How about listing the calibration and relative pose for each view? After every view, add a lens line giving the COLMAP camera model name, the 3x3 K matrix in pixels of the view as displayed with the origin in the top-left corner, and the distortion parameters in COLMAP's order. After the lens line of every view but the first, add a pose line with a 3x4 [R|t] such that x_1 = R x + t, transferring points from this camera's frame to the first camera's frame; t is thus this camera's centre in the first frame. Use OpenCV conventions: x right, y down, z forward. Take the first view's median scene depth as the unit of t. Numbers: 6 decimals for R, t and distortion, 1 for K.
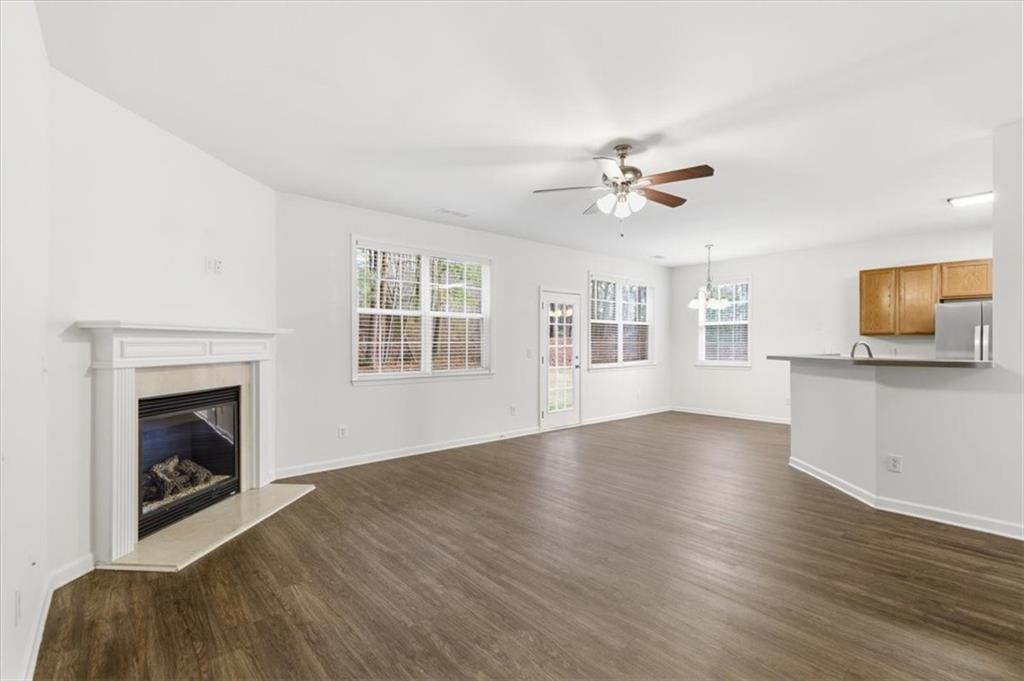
lens RADIAL K [[471.0, 0, 518.7], [0, 471.0, 346.1], [0, 0, 1]] dist [0.000509, 0.000022]
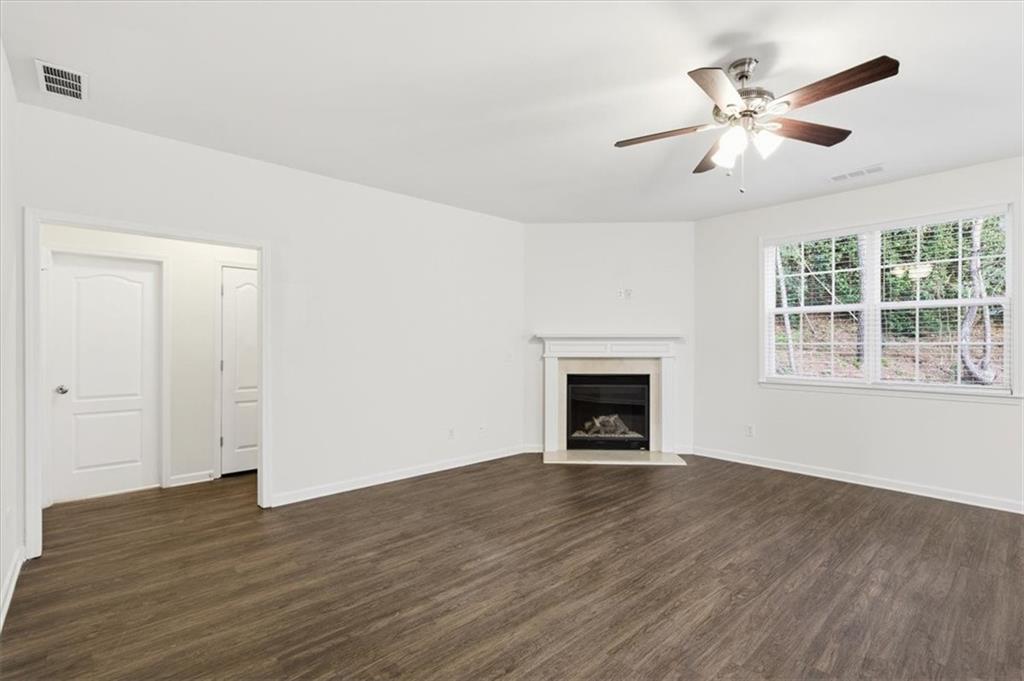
lens RADIAL K [[471.0, 0, 519.5], [0, 471.0, 340.8], [0, 0, 1]] dist [0.000509, 0.000022]
pose [[0.010307, -0.010132, -0.999896, 0.823035], [-0.007898, 0.999917, -0.010214, -0.000088], [0.999916, 0.008002, 0.010226, 0.600441]]
